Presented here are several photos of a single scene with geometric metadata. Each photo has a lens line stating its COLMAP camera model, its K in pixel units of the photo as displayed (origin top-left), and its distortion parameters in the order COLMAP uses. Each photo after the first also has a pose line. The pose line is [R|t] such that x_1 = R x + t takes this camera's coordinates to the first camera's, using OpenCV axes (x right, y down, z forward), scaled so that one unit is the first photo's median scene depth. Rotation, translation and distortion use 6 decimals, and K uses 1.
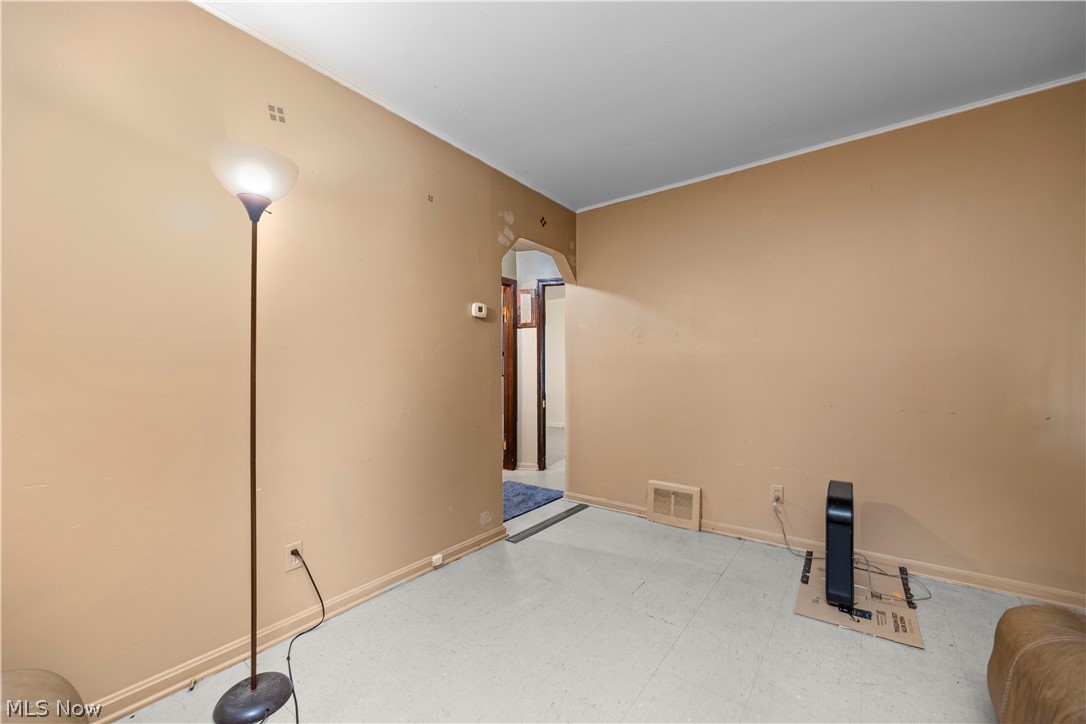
lens RADIAL K [[438.1, 0, 545.0], [0, 438.1, 371.2], [0, 0, 1]] dist [-0.001363, -0.000434]
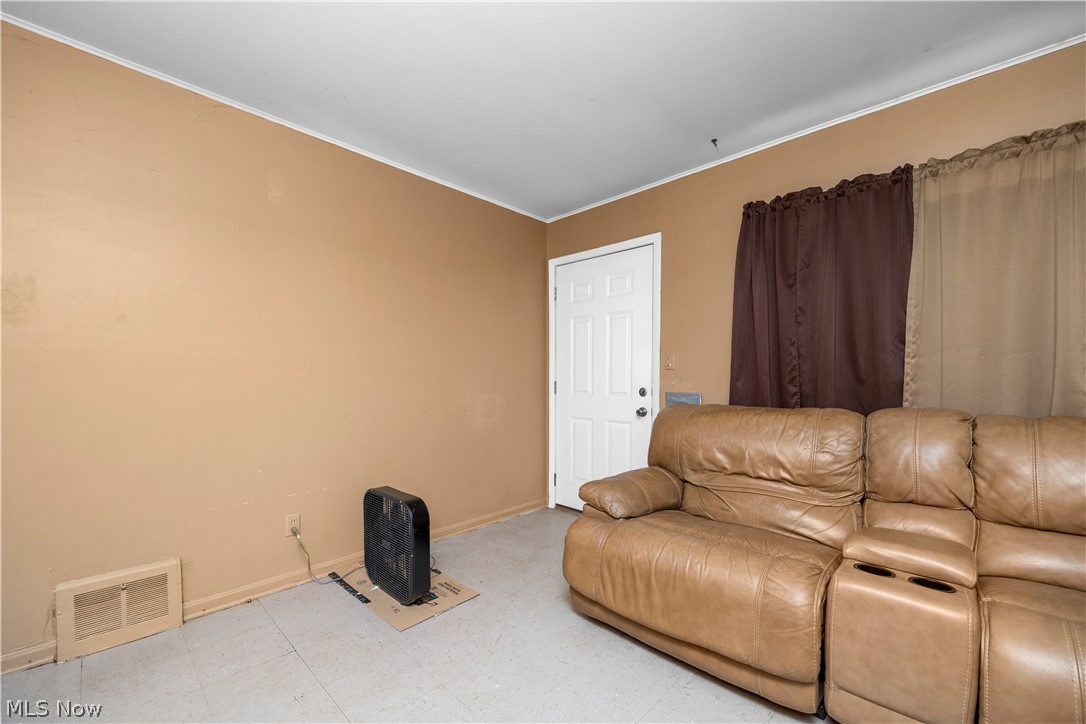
lens RADIAL K [[438.1, 0, 544.5], [0, 438.1, 369.2], [0, 0, 1]] dist [-0.001363, -0.000434]
pose [[0.118355, 0.018504, 0.992799, -0.242621], [-0.001162, 0.999828, -0.018496, -0.007373], [-0.992971, 0.001036, 0.118356, 0.376194]]
